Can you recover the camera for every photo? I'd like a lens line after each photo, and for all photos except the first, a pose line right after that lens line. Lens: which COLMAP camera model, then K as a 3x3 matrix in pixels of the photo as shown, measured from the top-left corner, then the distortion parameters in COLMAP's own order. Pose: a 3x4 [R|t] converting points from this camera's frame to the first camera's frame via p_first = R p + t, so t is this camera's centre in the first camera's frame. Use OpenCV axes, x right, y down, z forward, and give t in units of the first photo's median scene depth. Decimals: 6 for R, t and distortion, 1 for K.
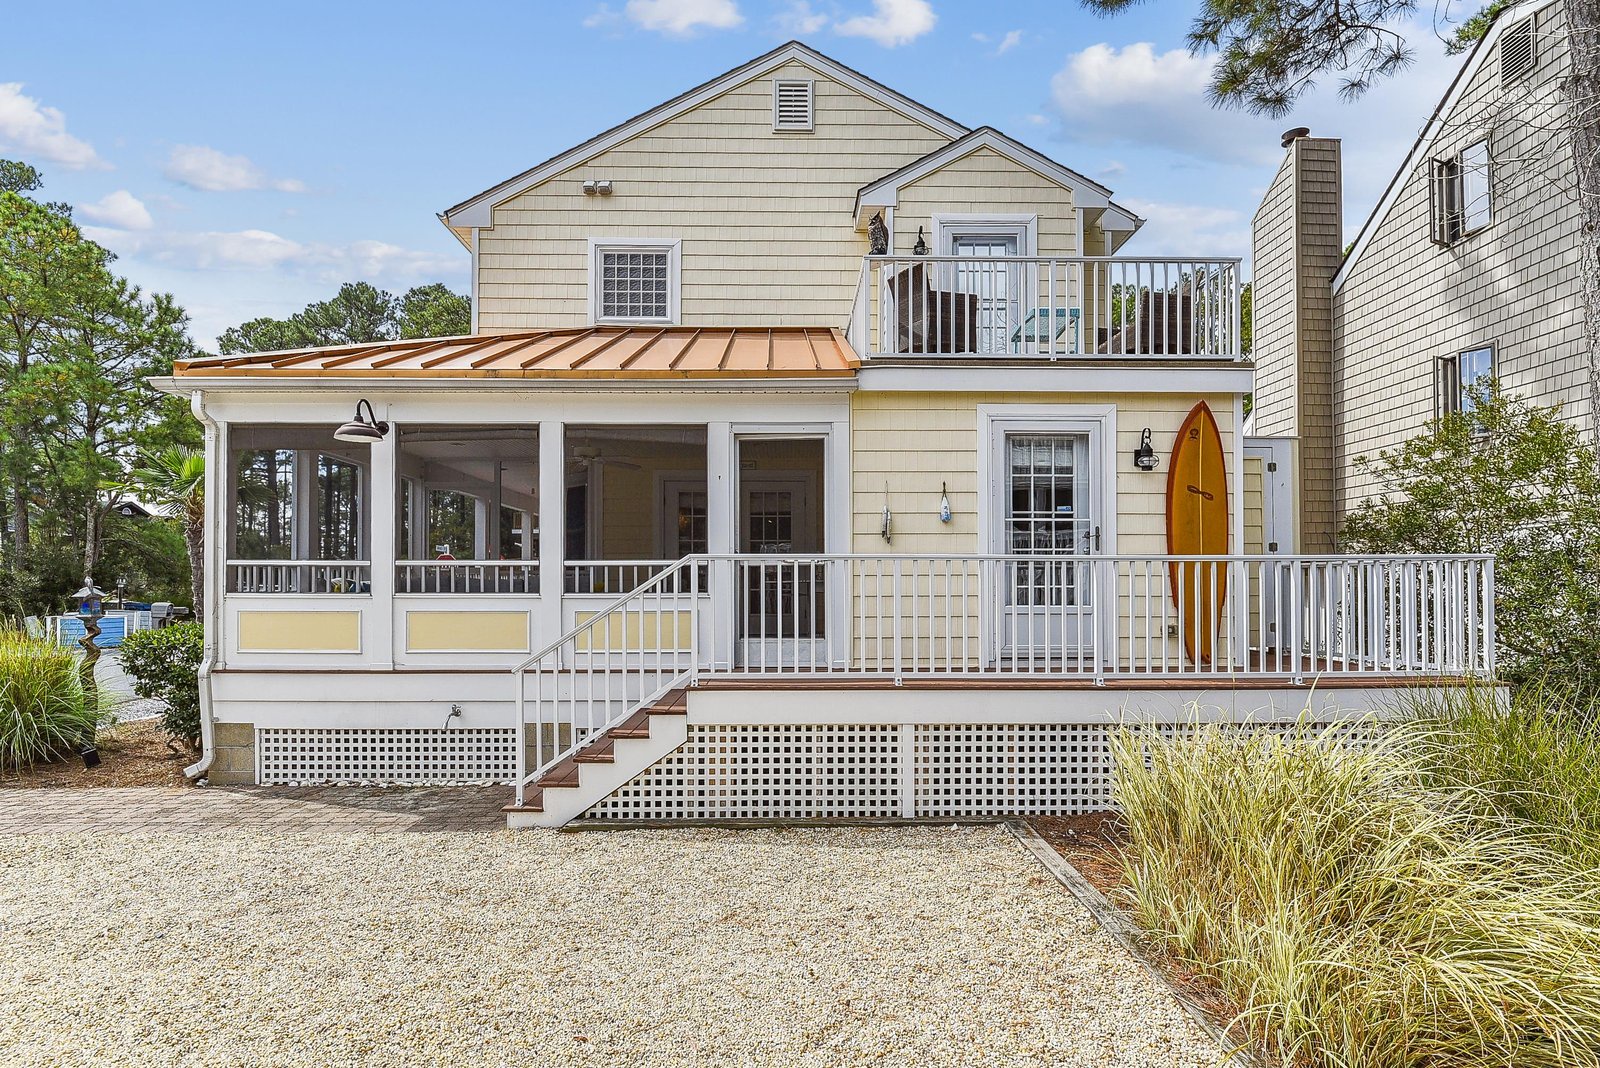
lens RADIAL K [[788.3, 0, 801.6], [0, 788.3, 576.1], [0, 0, 1]] dist [-0.013092, -0.000418]
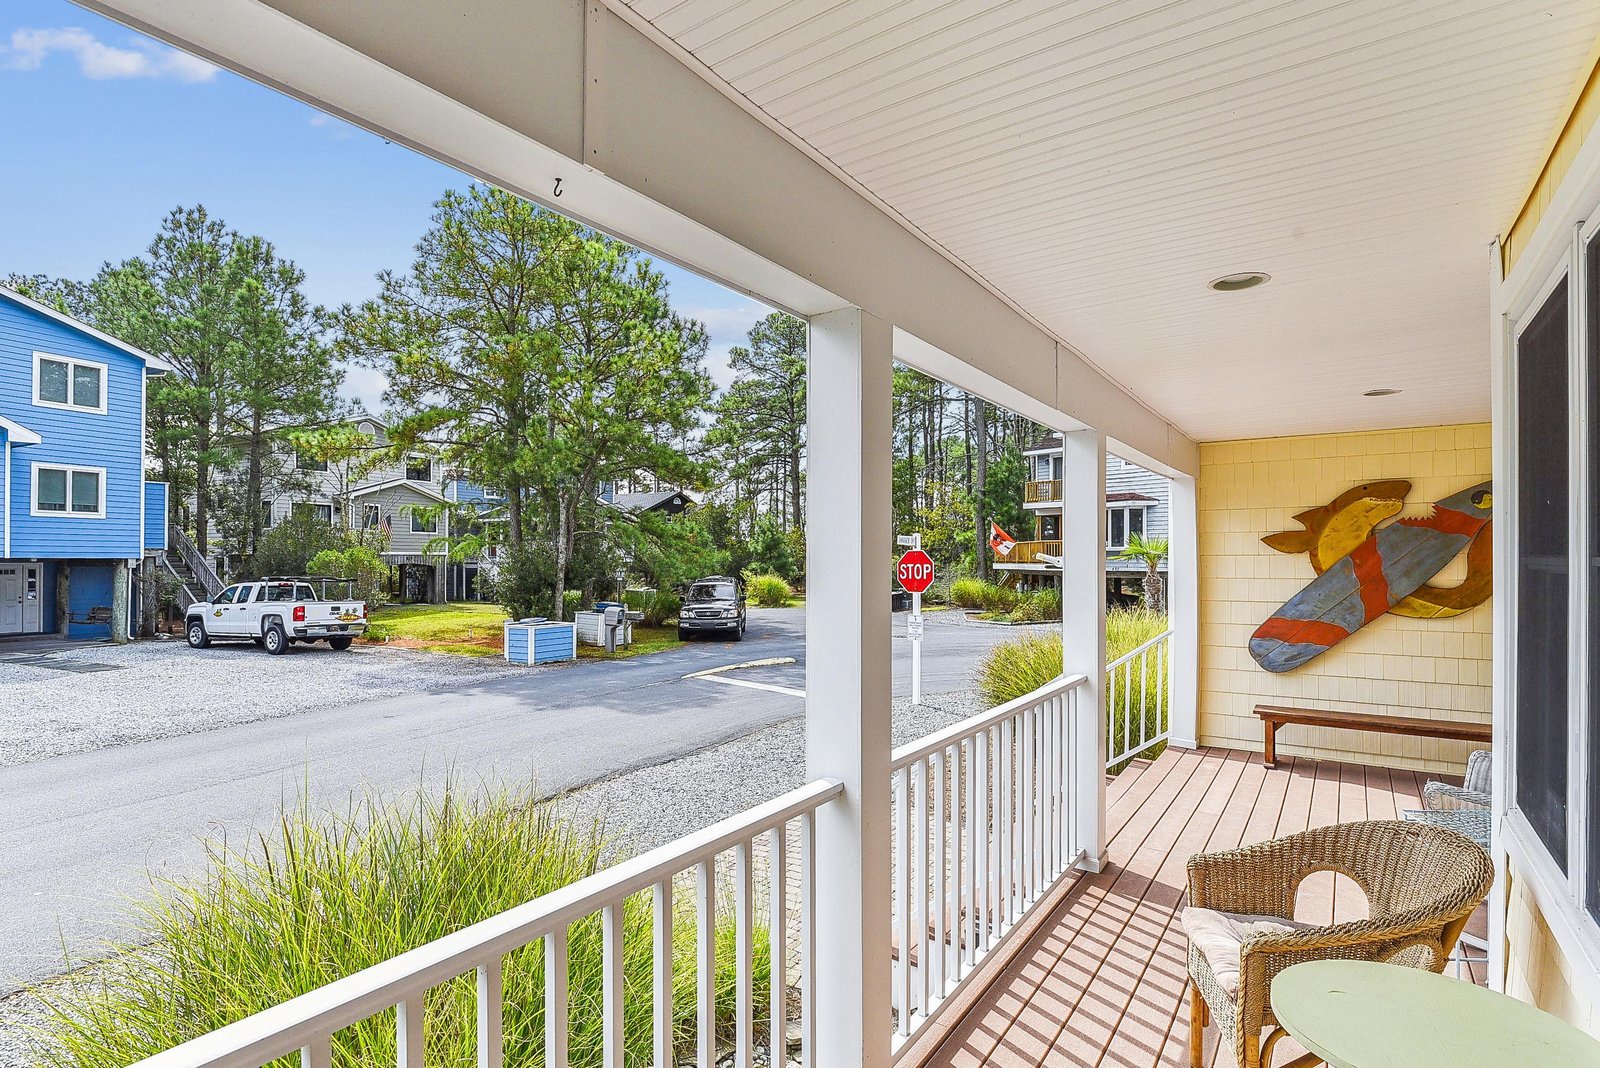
lens RADIAL K [[793.2, 0, 796.4], [0, 793.2, 554.1], [0, 0, 1]] dist [-0.002912, -0.010025]
pose [[0.806056, -0.000071, -0.591840, -0.588384], [0.002945, 0.999988, 0.003891, -0.098904], [0.591833, -0.004879, 0.806046, 1.619785]]
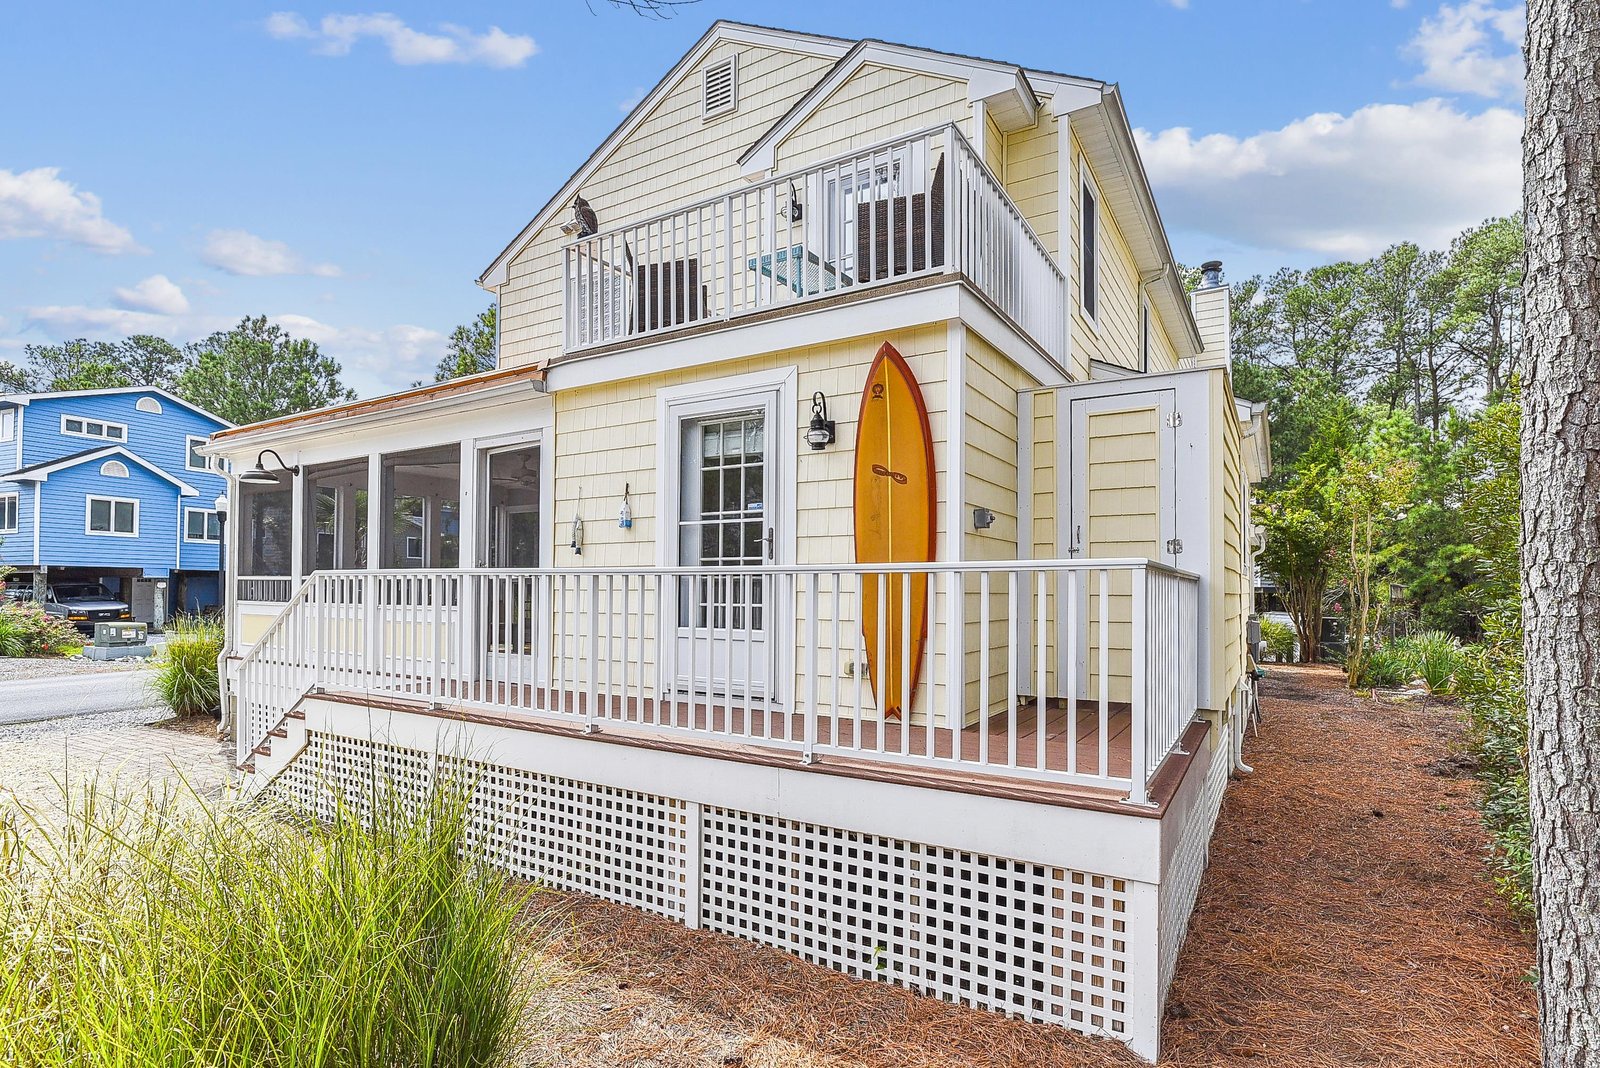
lens RADIAL K [[788.3, 0, 801.6], [0, 788.3, 576.1], [0, 0, 1]] dist [-0.013092, -0.000418]
pose [[0.843551, -0.003165, -0.537040, 0.806510], [-0.001477, 0.999965, -0.008214, -0.010182], [0.537047, 0.007722, 0.843517, 0.369294]]
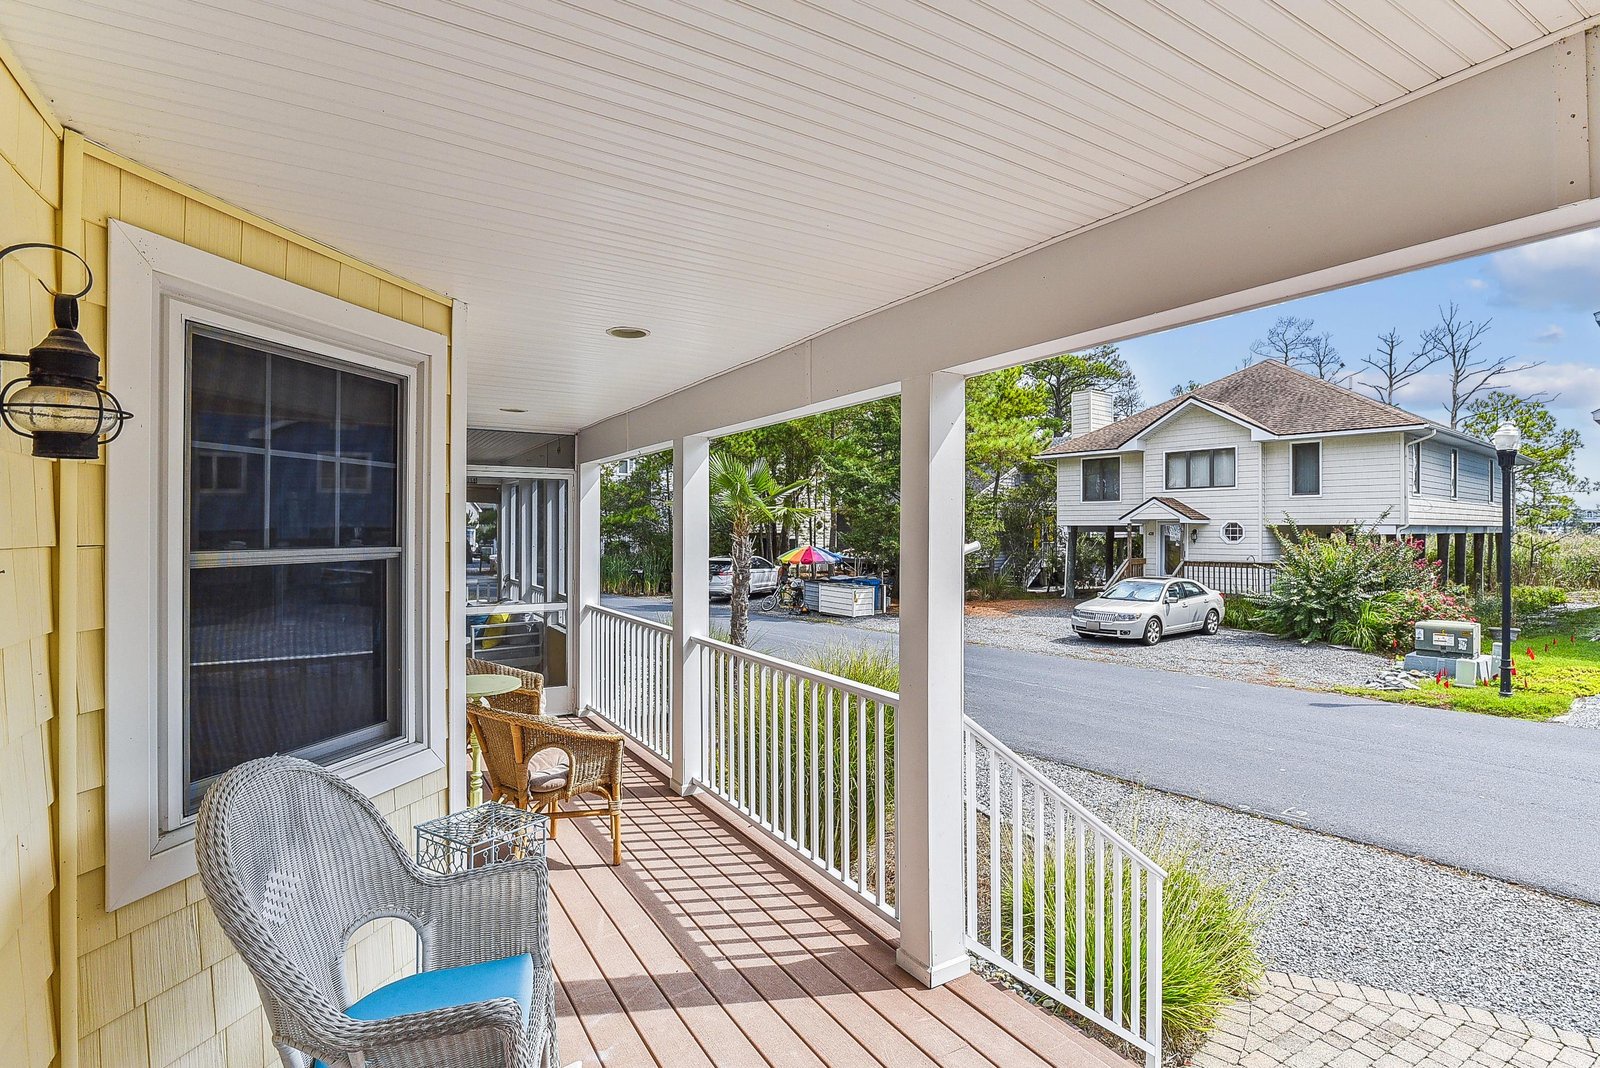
lens RADIAL K [[778.7, 0, 800.0], [0, 778.7, 534.0], [0, 0, 1]] dist [0.000294, -0.015130]
pose [[-0.871605, 0.004256, -0.490191, -0.495996], [0.007063, 0.999968, -0.003877, -0.100719], [0.490159, -0.006842, -0.871606, 2.547007]]
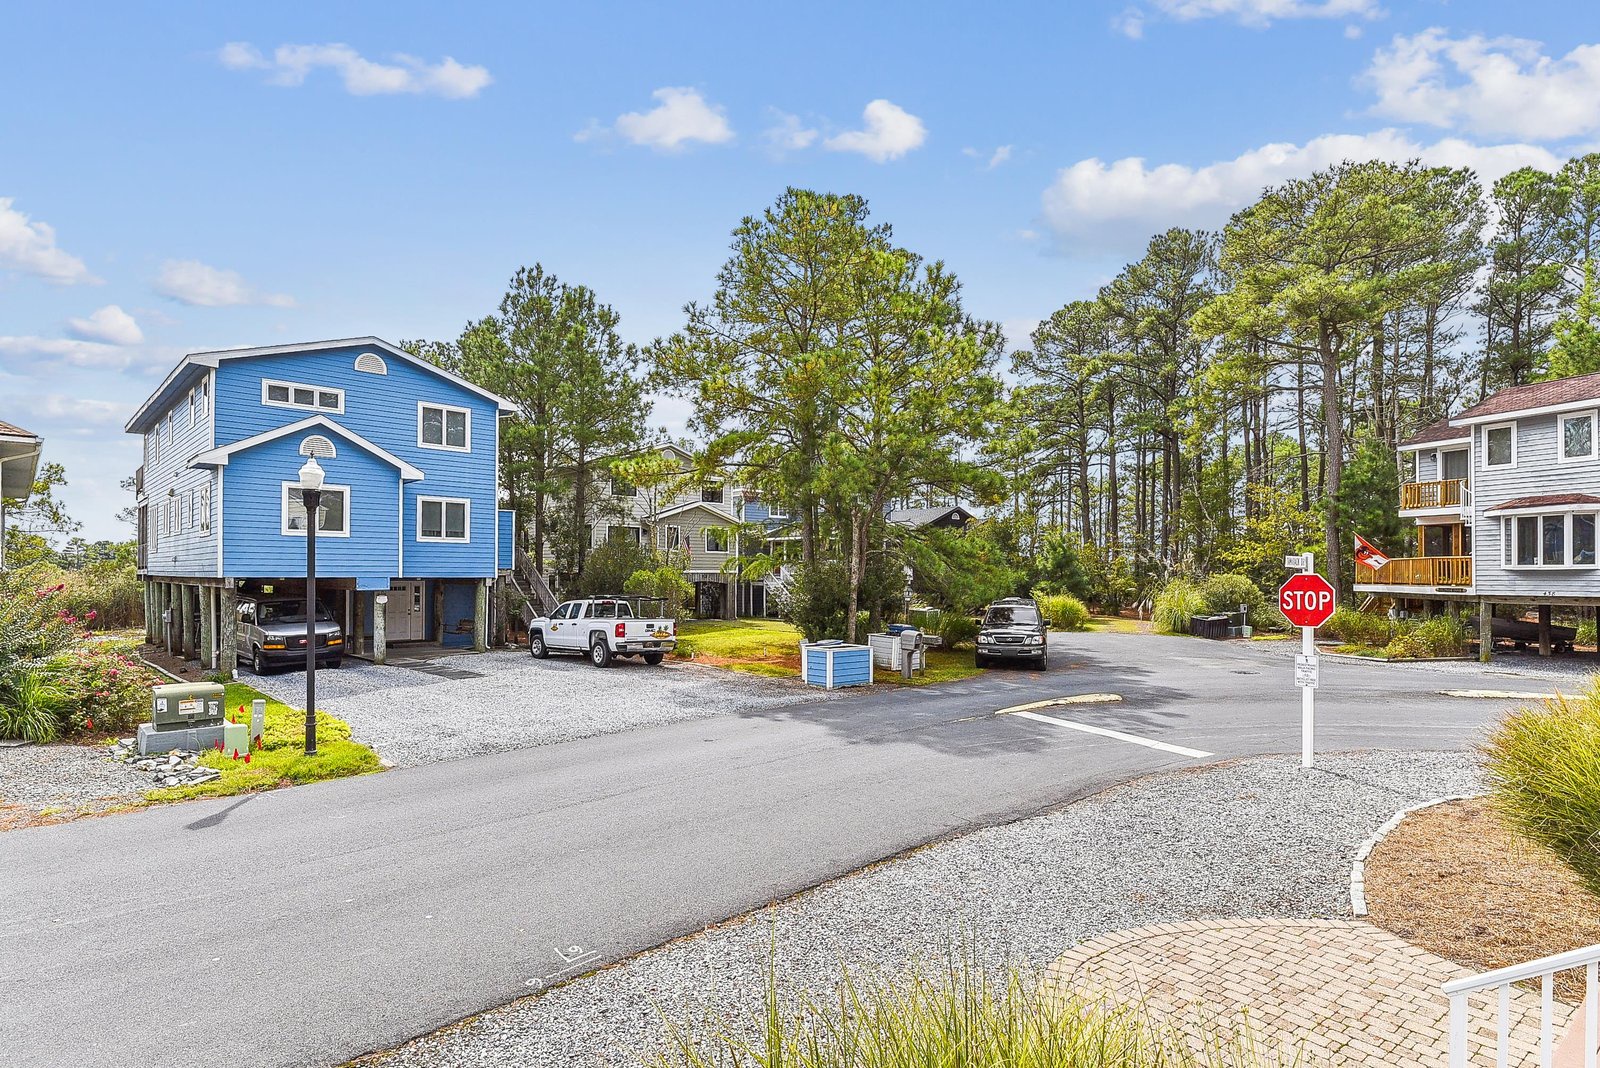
lens RADIAL K [[805.5, 0, 792.0], [0, 805.5, 567.3], [0, 0, 1]] dist [-0.005183, -0.001307]
pose [[0.567018, -0.002906, -0.823700, -0.795288], [0.004317, 0.999991, -0.000557, -0.117534], [0.823694, -0.003240, 0.567026, 1.642091]]
